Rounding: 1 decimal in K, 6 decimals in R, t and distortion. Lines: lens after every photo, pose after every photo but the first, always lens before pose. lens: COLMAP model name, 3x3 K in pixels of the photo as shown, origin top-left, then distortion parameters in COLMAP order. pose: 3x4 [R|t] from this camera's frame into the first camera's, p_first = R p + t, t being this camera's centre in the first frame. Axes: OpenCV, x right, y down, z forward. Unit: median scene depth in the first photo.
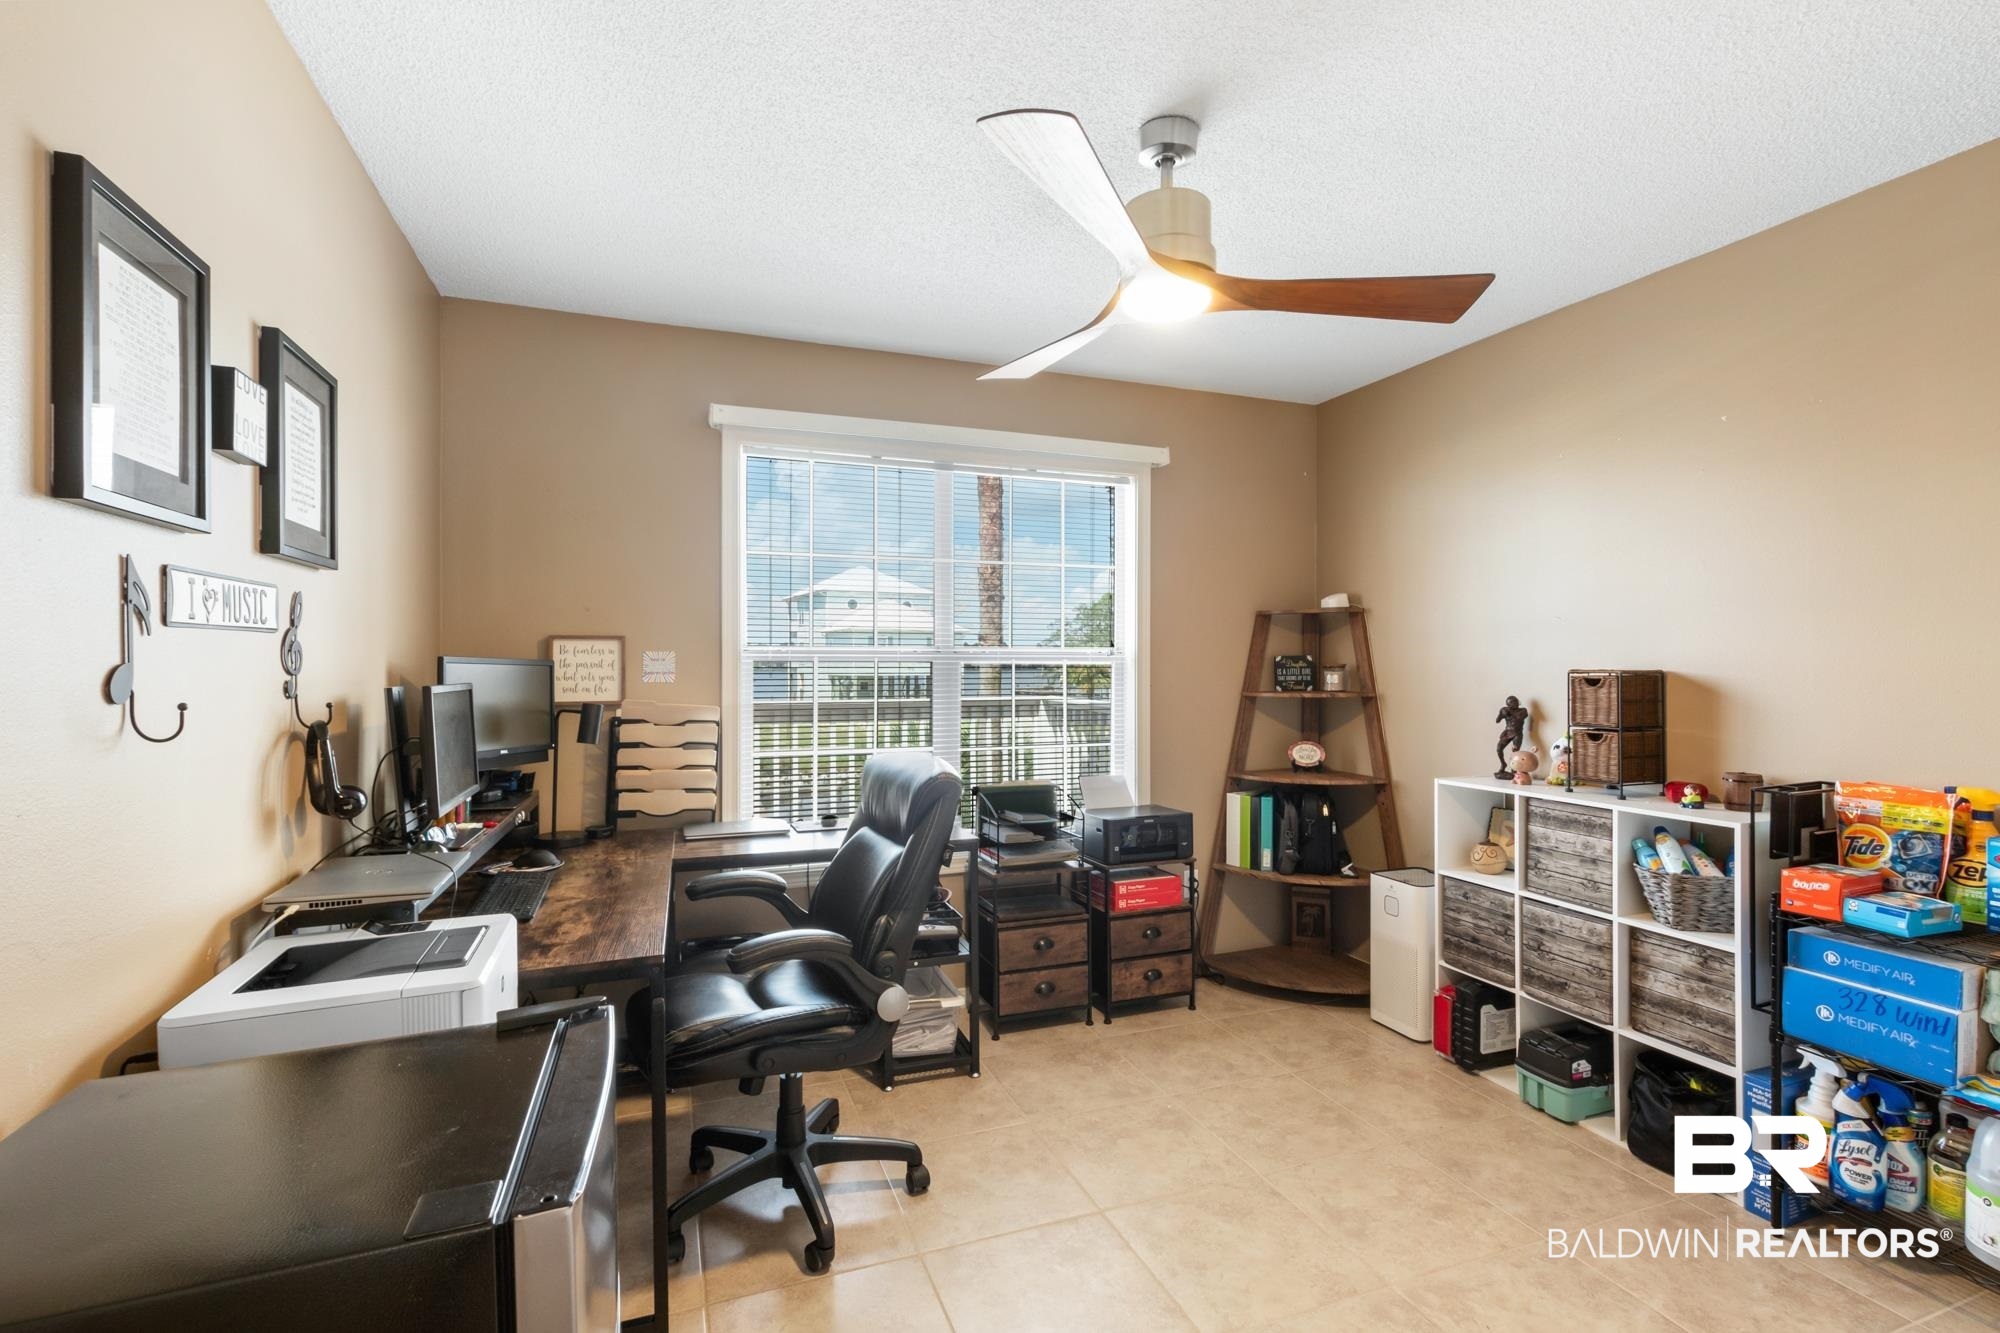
lens RADIAL K [[943.0, 0, 1011.3], [0, 943.0, 672.1], [0, 0, 1]] dist [0.003258, 0.000241]
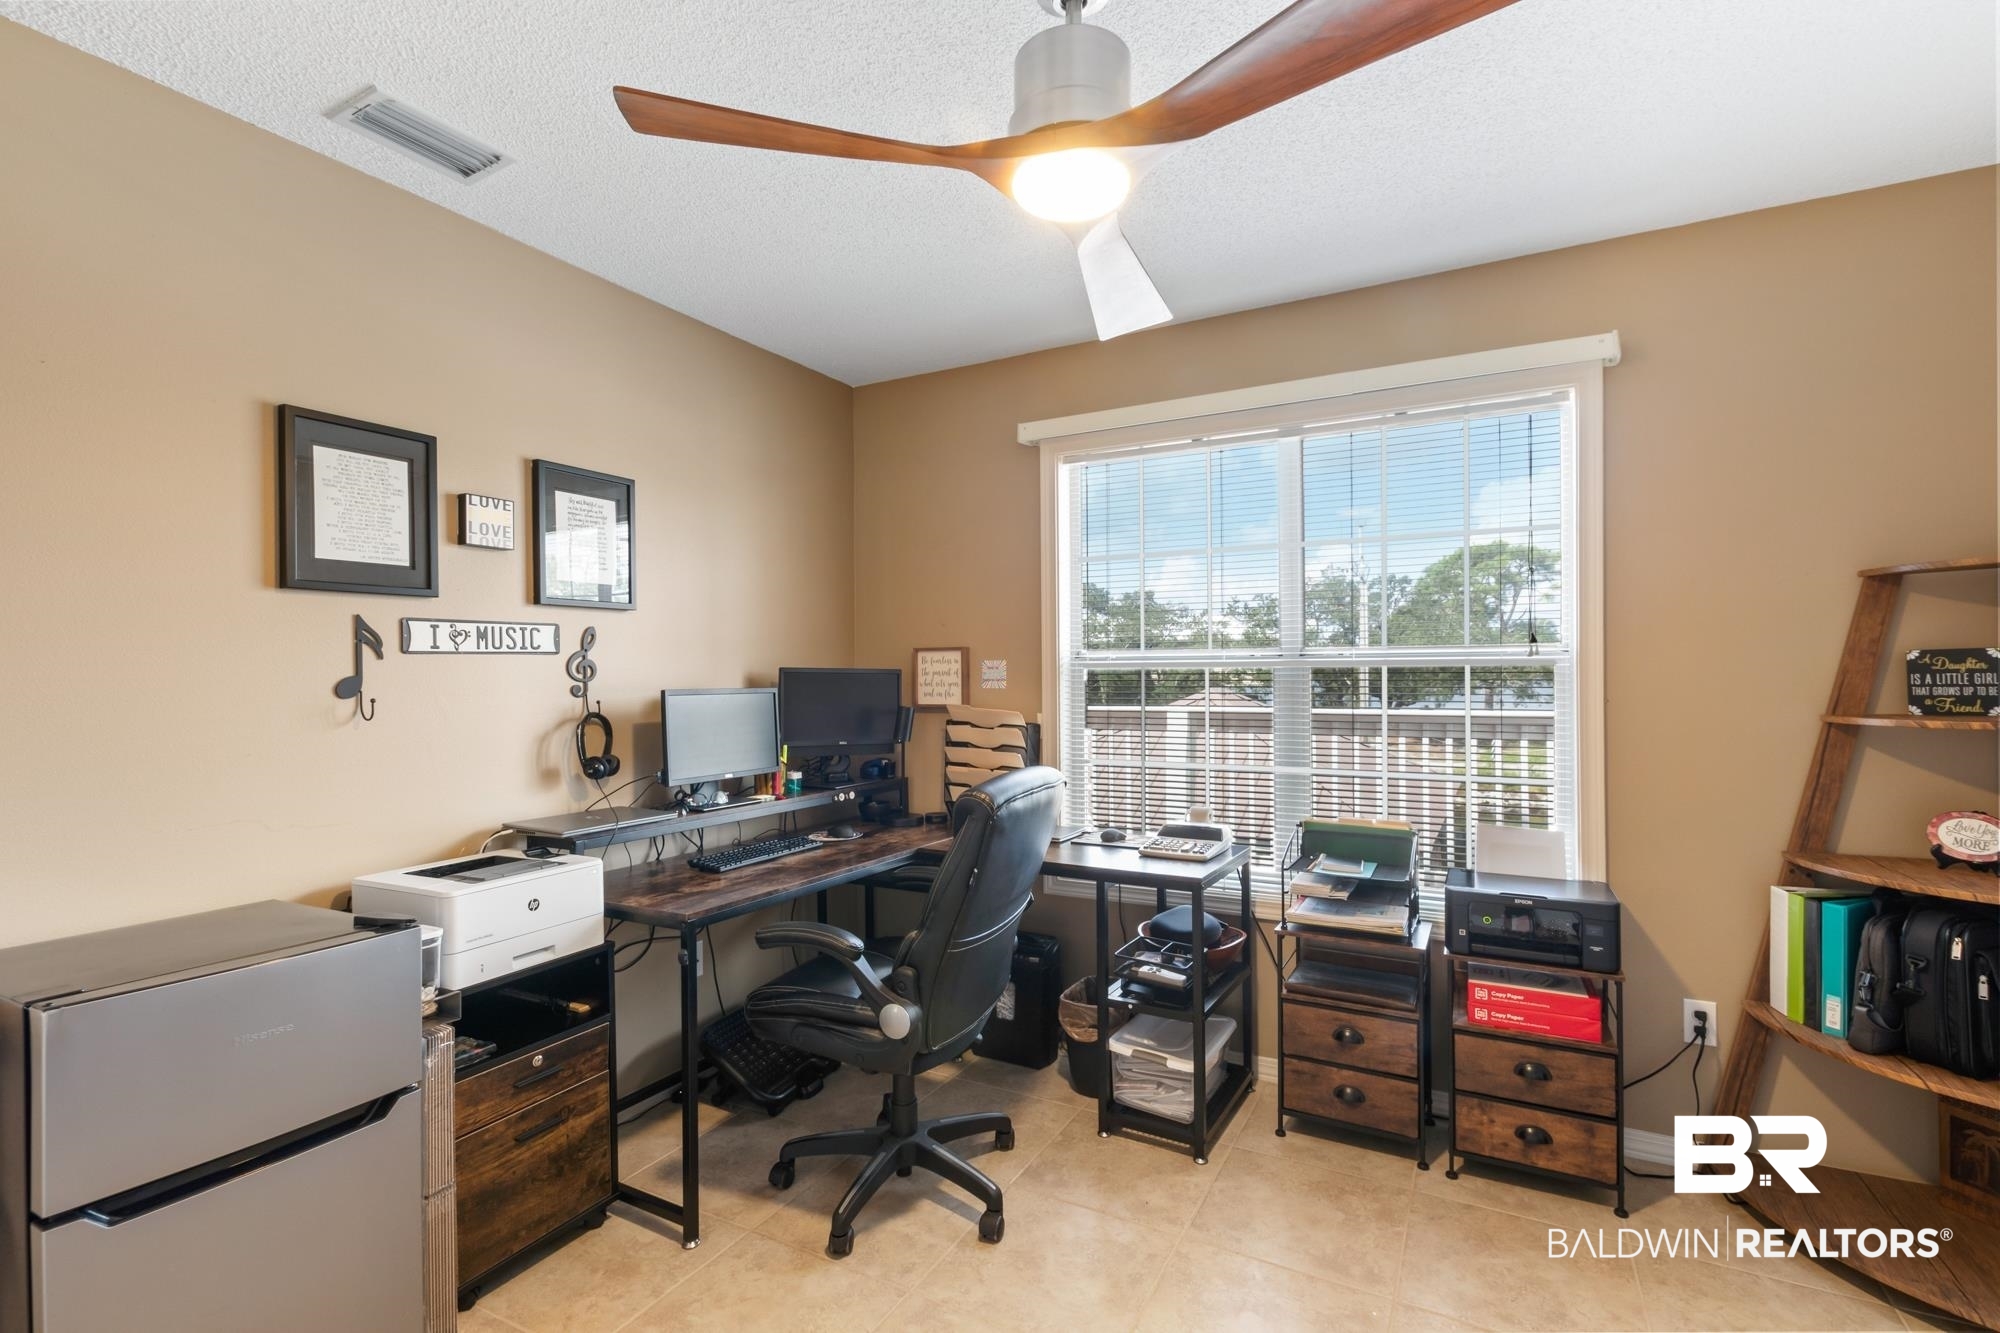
lens RADIAL K [[943.0, 0, 1011.3], [0, 943.0, 672.1], [0, 0, 1]] dist [0.003258, 0.000241]
pose [[0.631254, -0.004704, -0.775562, 0.448351], [0.000180, 0.999982, -0.005918, -0.001566], [0.775576, 0.003596, 0.631244, 0.300429]]
